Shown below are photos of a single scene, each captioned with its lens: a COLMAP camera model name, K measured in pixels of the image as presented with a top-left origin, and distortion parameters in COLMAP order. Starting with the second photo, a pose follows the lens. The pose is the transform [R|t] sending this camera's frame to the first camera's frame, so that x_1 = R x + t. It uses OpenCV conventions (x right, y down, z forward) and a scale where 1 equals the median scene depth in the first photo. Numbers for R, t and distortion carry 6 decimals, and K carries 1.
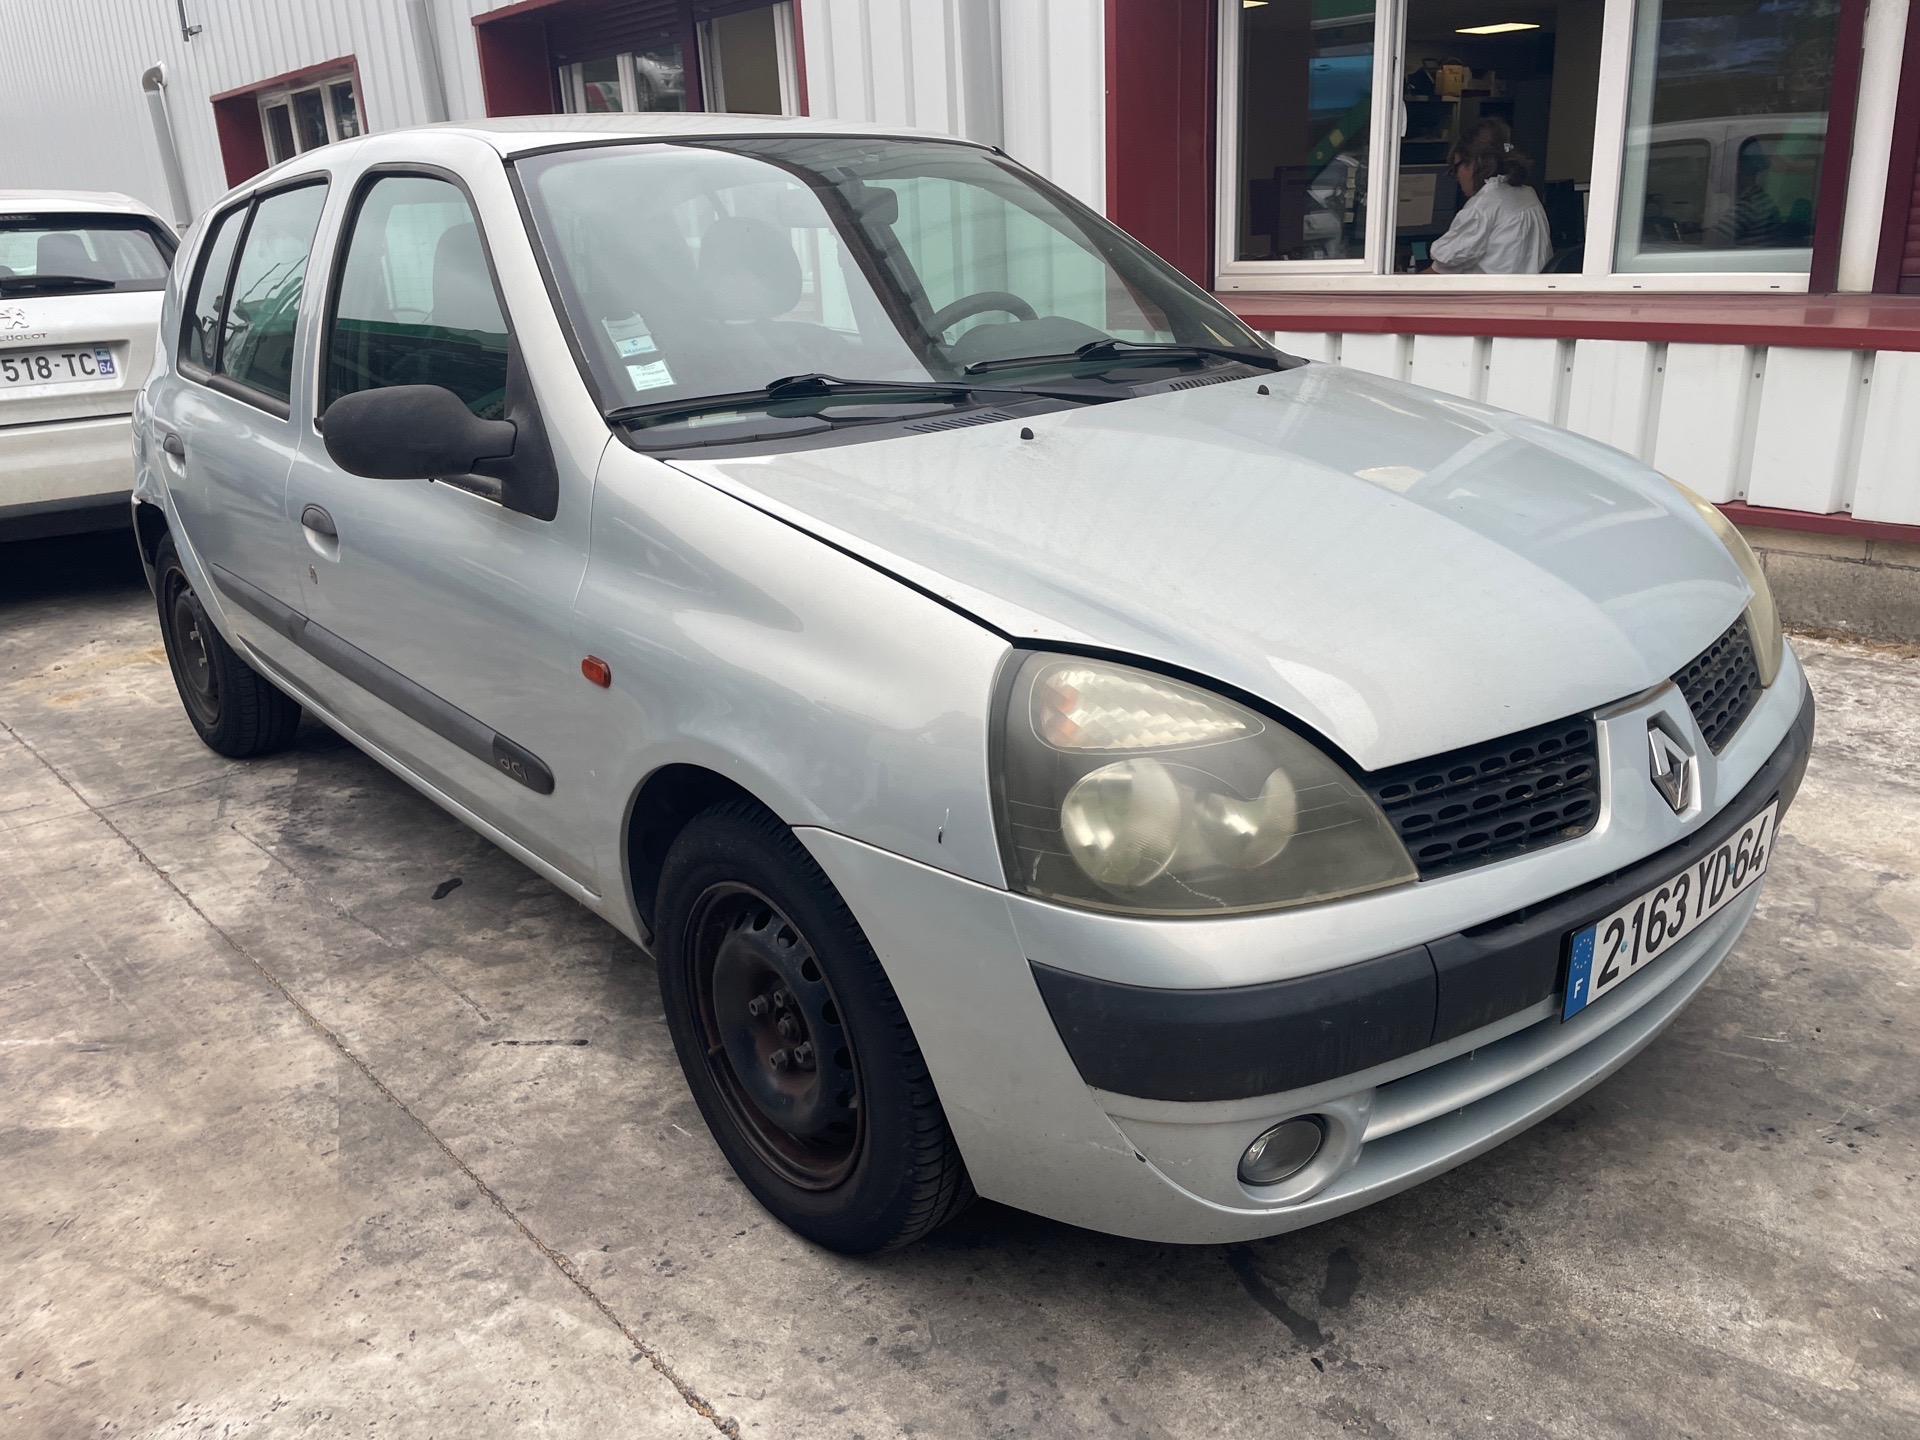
lens RADIAL K [[1464.6, 0, 952.6], [0, 1464.6, 716.4], [0, 0, 1]] dist [0.025162, -0.047941]
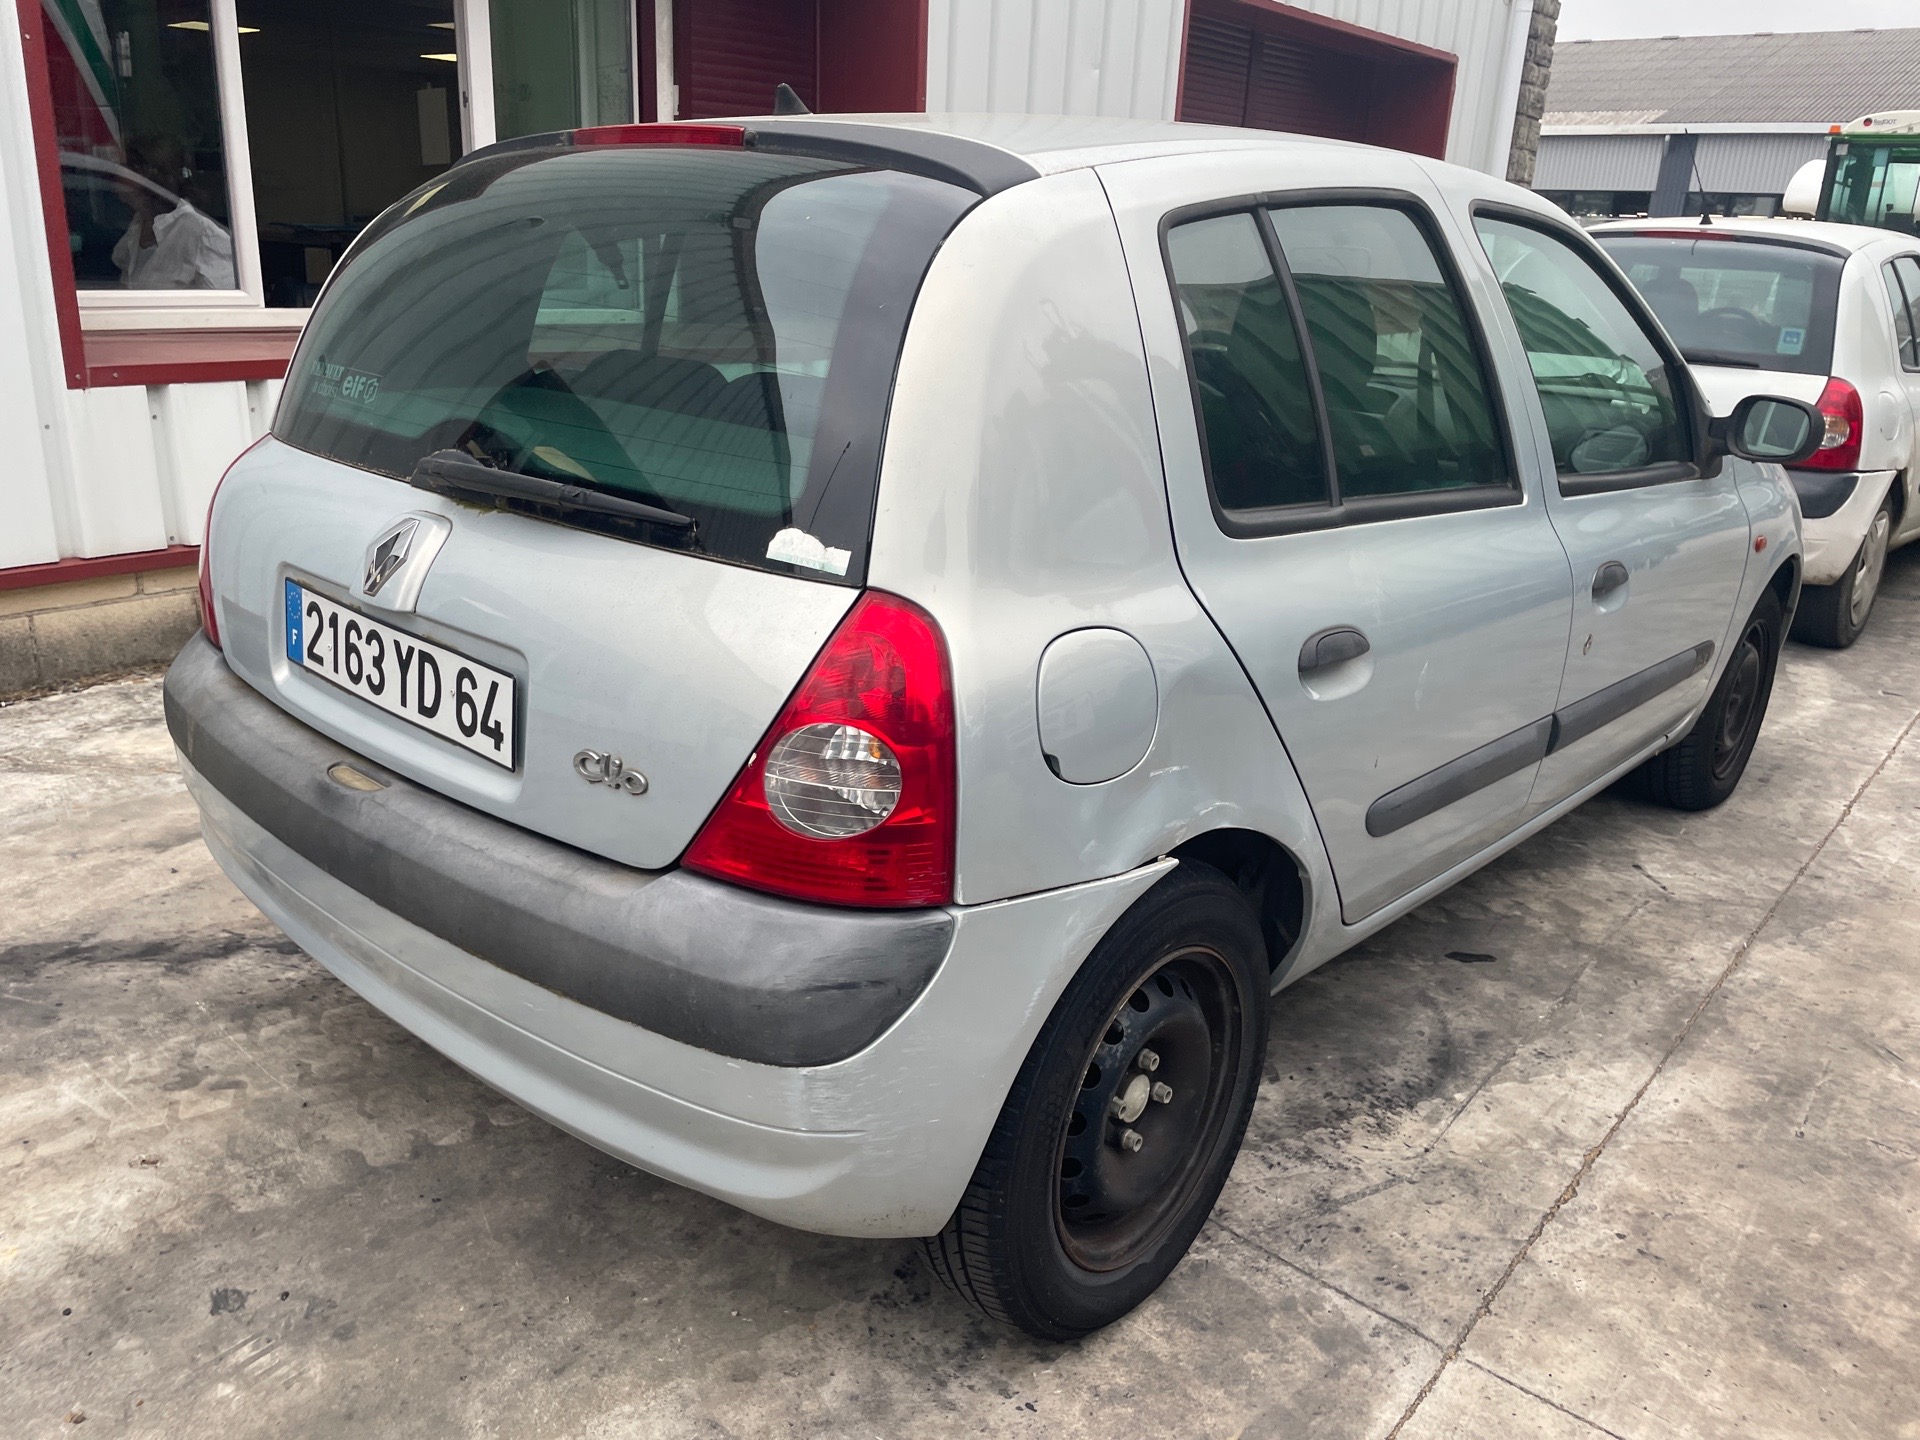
lens RADIAL K [[1464.6, 0, 970.2], [0, 1464.6, 716.1], [0, 0, 1]] dist [0.025162, -0.047941]
pose [[-0.139759, -0.269764, 0.952730, -1.277443], [0.290012, 0.908828, 0.299876, -0.443585], [-0.946763, 0.318213, -0.048782, 1.432245]]
